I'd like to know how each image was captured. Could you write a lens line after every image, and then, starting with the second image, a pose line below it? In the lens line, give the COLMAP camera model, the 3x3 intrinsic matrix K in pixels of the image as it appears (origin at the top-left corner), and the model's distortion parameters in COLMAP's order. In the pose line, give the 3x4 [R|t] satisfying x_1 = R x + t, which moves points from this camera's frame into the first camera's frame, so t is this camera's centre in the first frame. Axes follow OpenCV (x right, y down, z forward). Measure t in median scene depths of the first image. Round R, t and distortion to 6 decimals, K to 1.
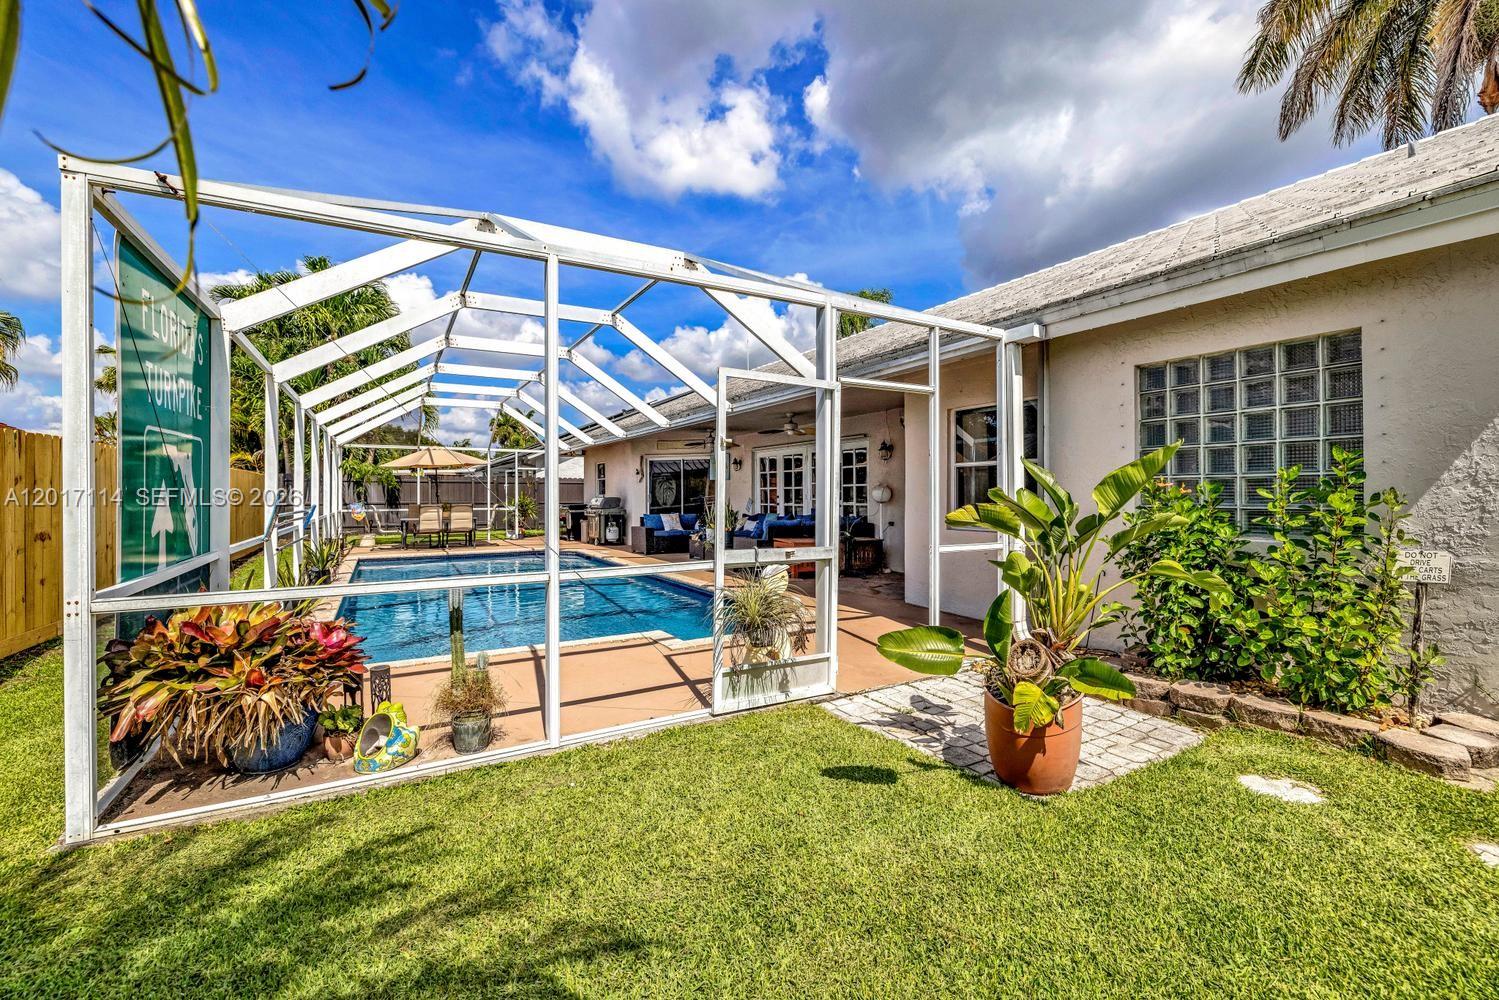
lens RADIAL K [[628.6, 0, 732.2], [0, 628.6, 469.3], [0, 0, 1]] dist [-0.003478, -0.000008]
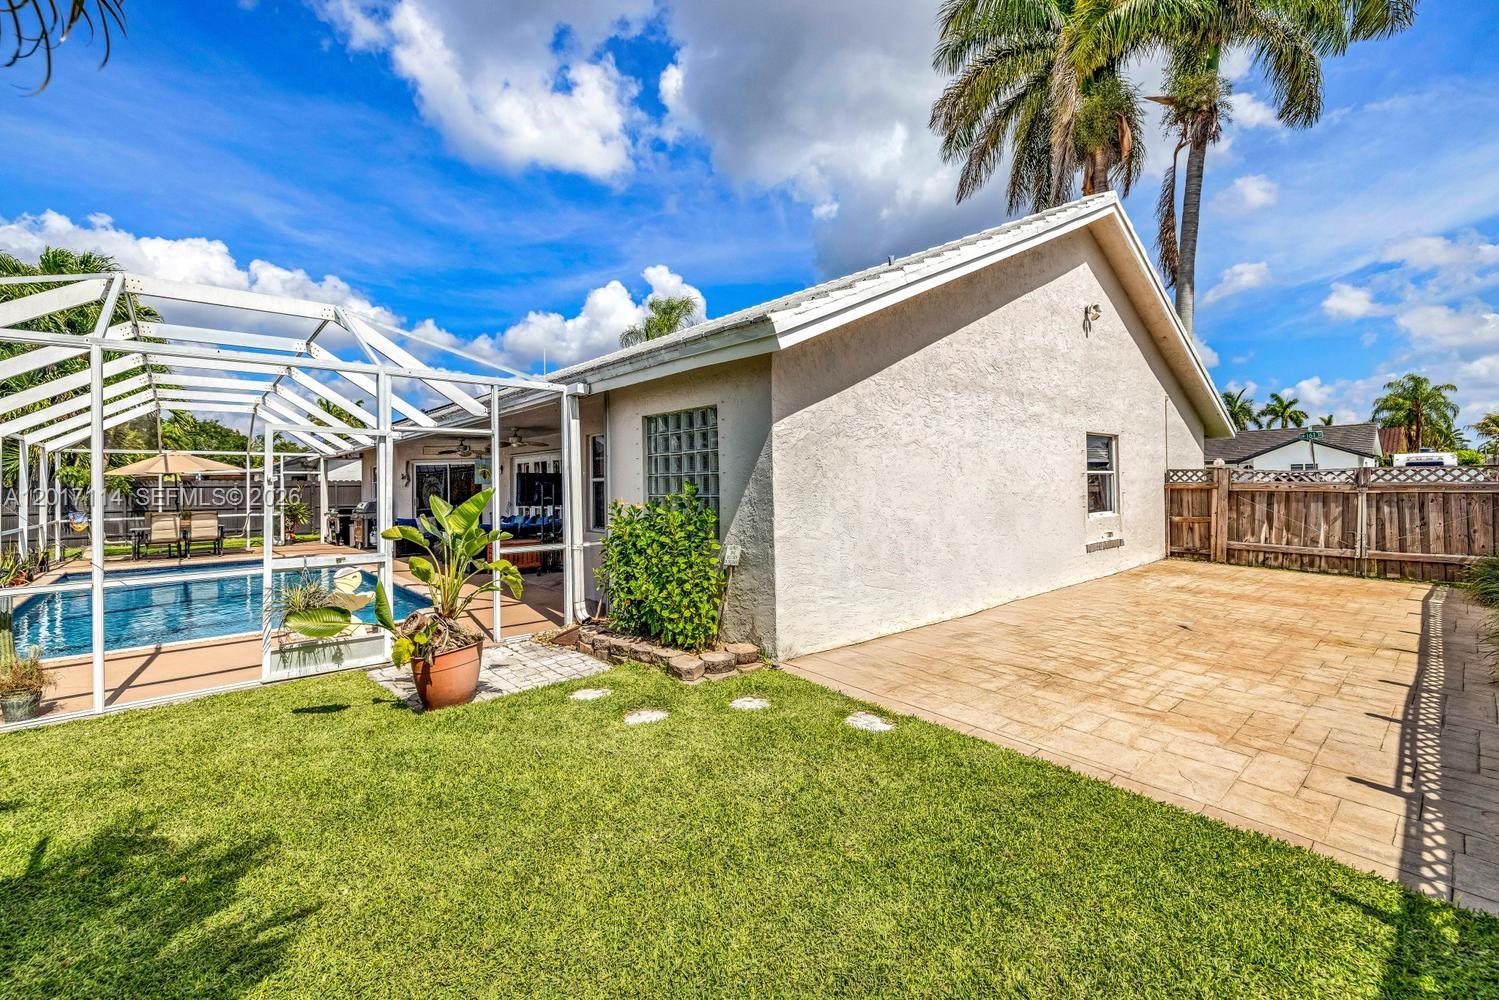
lens RADIAL K [[628.6, 0, 737.2], [0, 628.6, 498.3], [0, 0, 1]] dist [-0.003478, -0.000008]
pose [[0.975309, -0.014607, 0.220361, 0.160209], [0.001981, 0.998349, 0.057410, -0.019347], [-0.220836, -0.055556, 0.973727, -0.123757]]
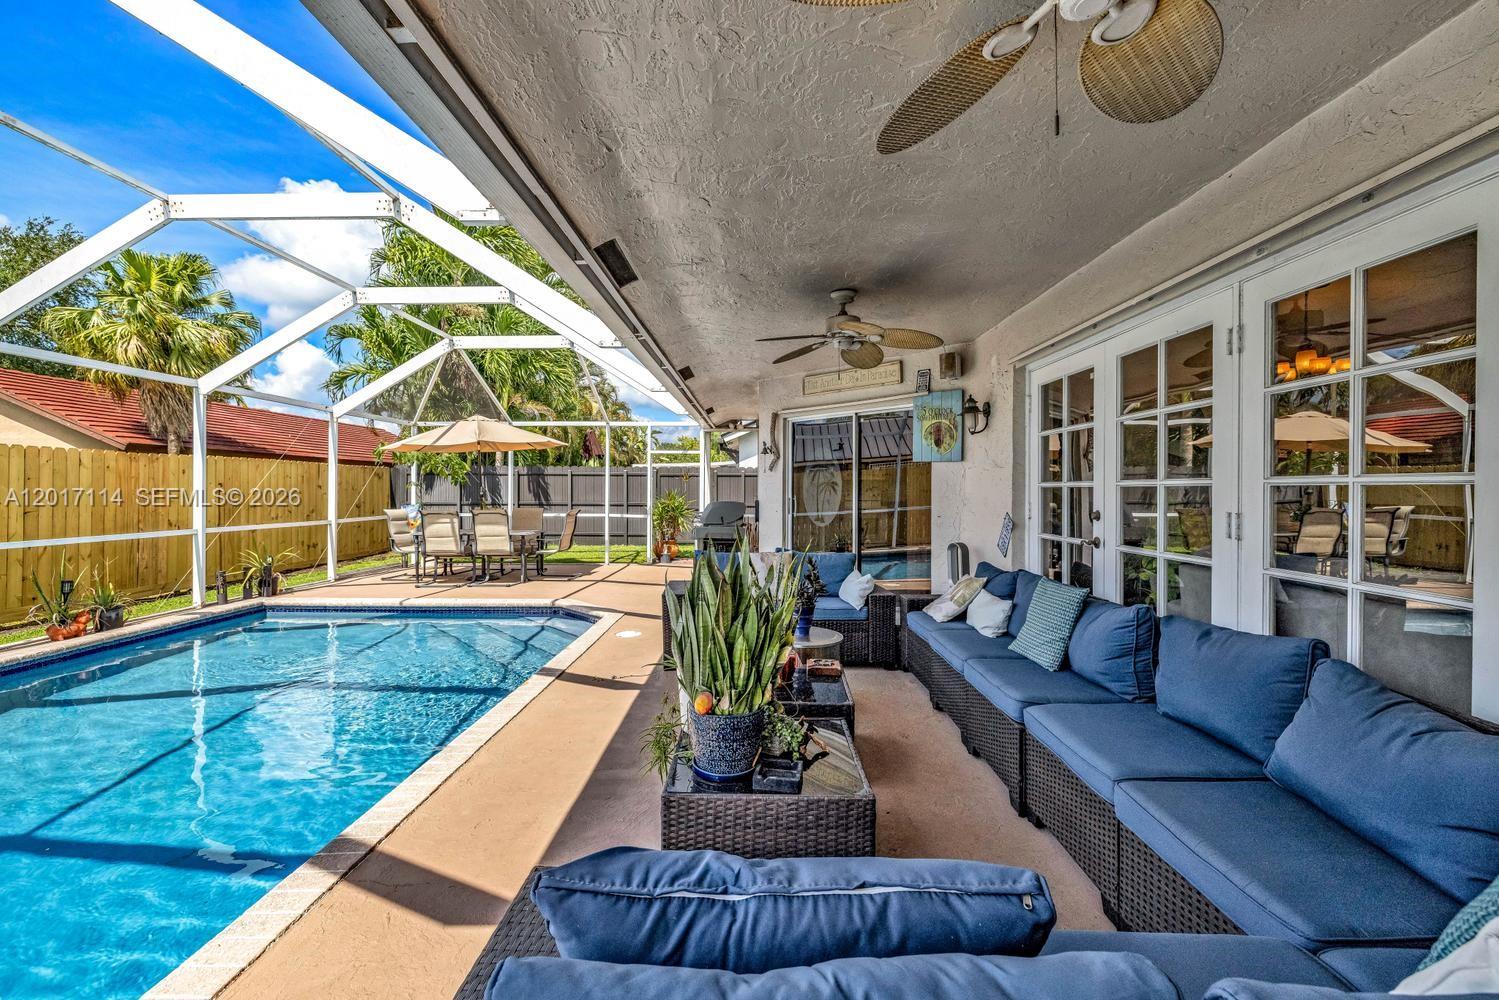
lens RADIAL K [[628.6, 0, 739.9], [0, 628.6, 497.4], [0, 0, 1]] dist [-0.003478, -0.000008]
pose [[0.859998, 0.011646, -0.510165, 0.069880], [0.015093, 0.998722, 0.048241, 0.018544], [0.510074, -0.049187, 0.858723, 0.615934]]
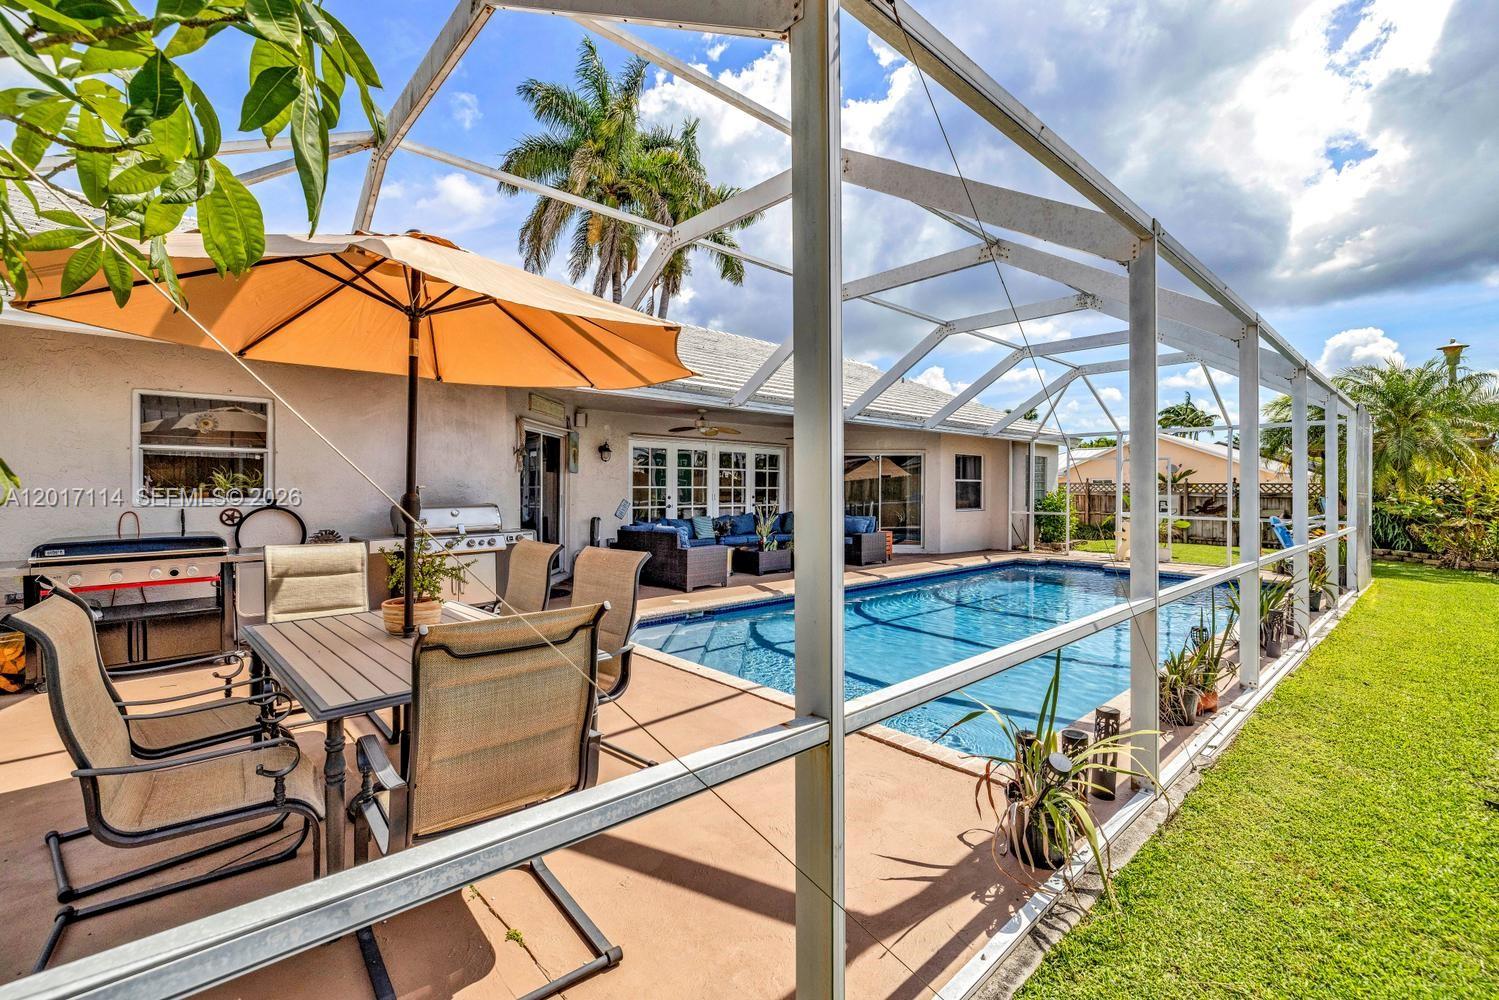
lens RADIAL K [[645.7, 0, 754.7], [0, 645.7, 497.5], [0, 0, 1]] dist [0.003706, 0.000296]
pose [[-0.240449, -0.001791, 0.970660, -0.704372], [-0.037169, 0.999282, -0.007364, 0.040702], [-0.969950, -0.037849, -0.240342, 0.975601]]
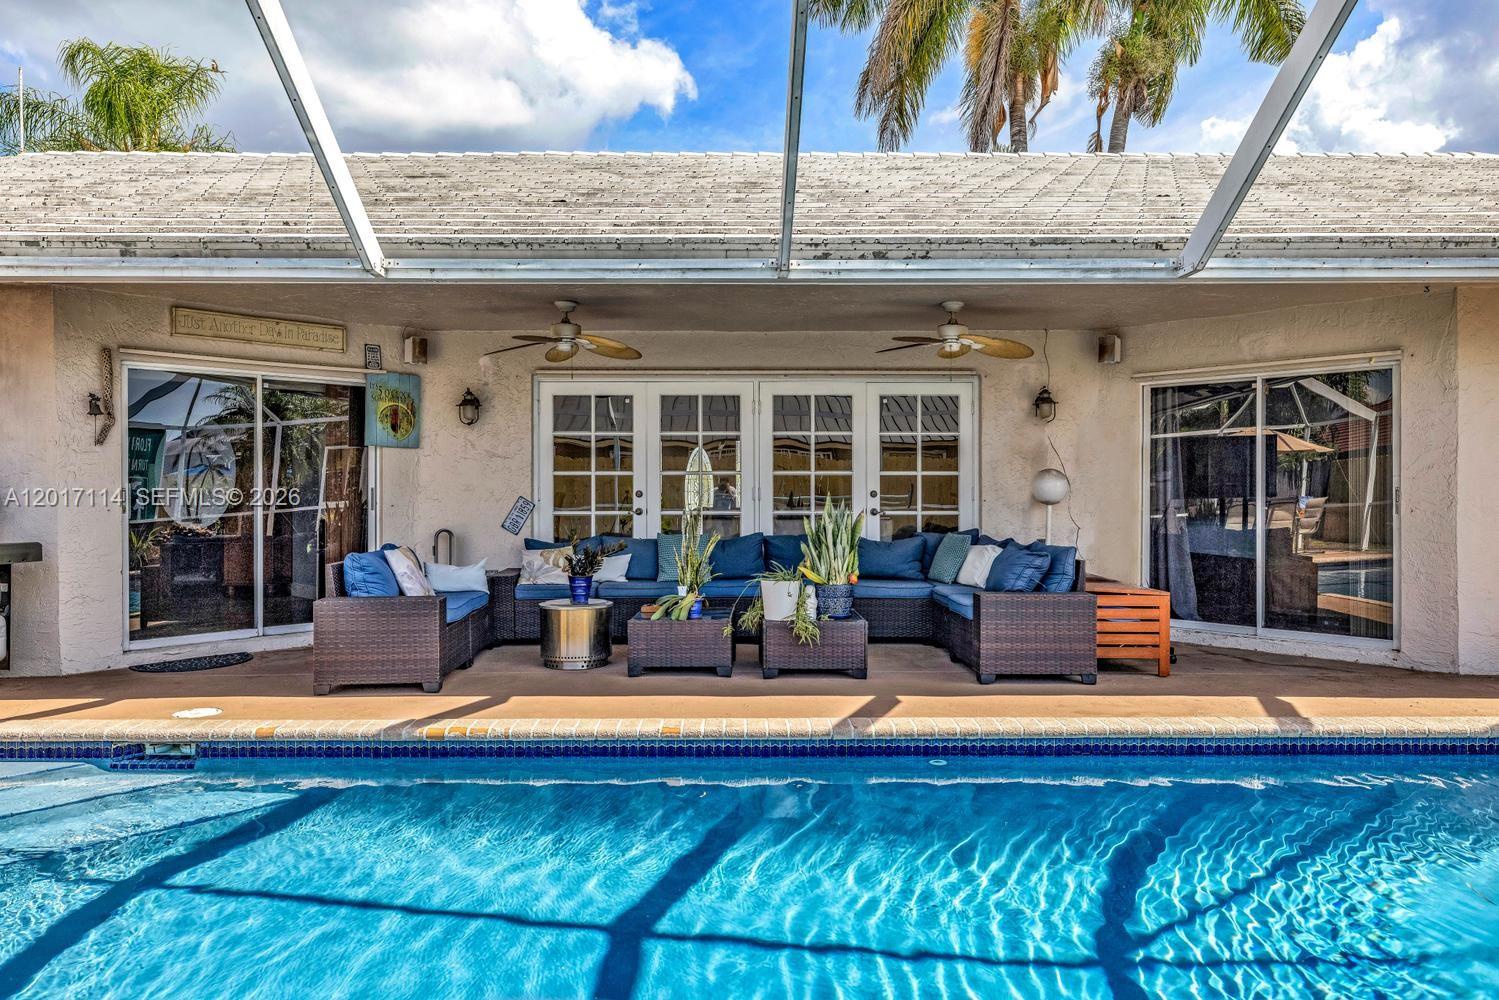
lens RADIAL K [[908.9, 0, 744.1], [0, 908.9, 486.8], [0, 0, 1]] dist [-0.008705, -0.001015]
pose [[0.508798, 0.002378, 0.860883, -0.359466], [-0.038360, 0.999066, 0.019912, 0.021908], [-0.860031, -0.043155, 0.508414, 0.568072]]
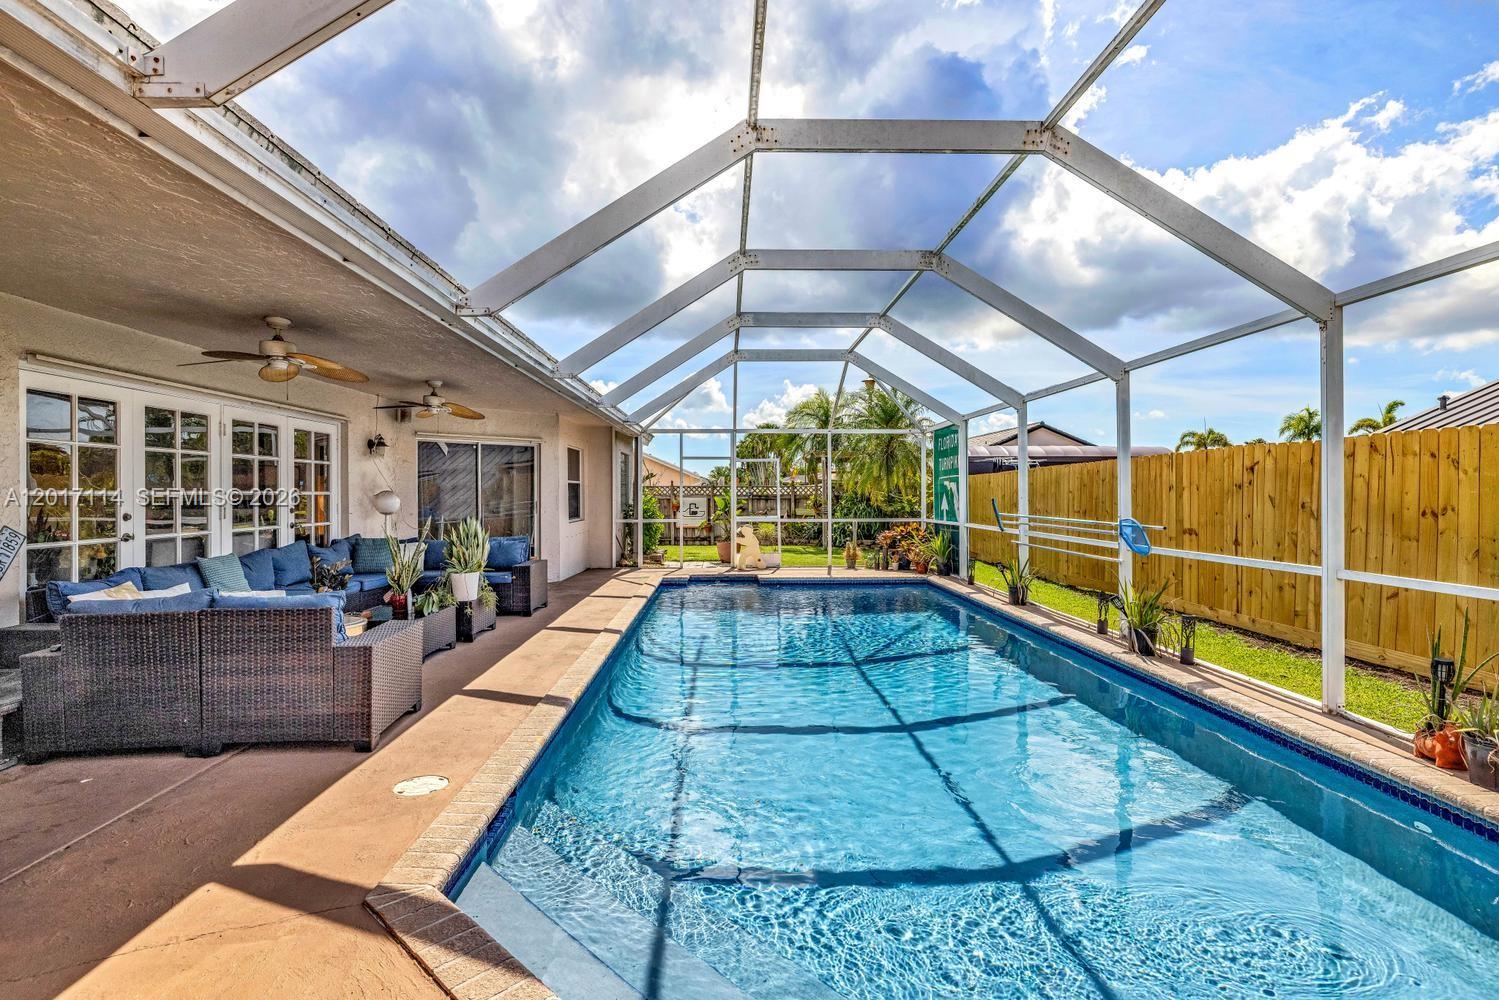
lens RADIAL K [[701.7, 0, 740.1], [0, 701.7, 495.1], [0, 0, 1]] dist [-0.006057, -0.000615]
pose [[-0.887483, 0.004525, 0.460819, -0.370160], [-0.011861, 0.999396, -0.032656, 0.035805], [-0.460689, -0.034447, -0.886893, 1.058668]]
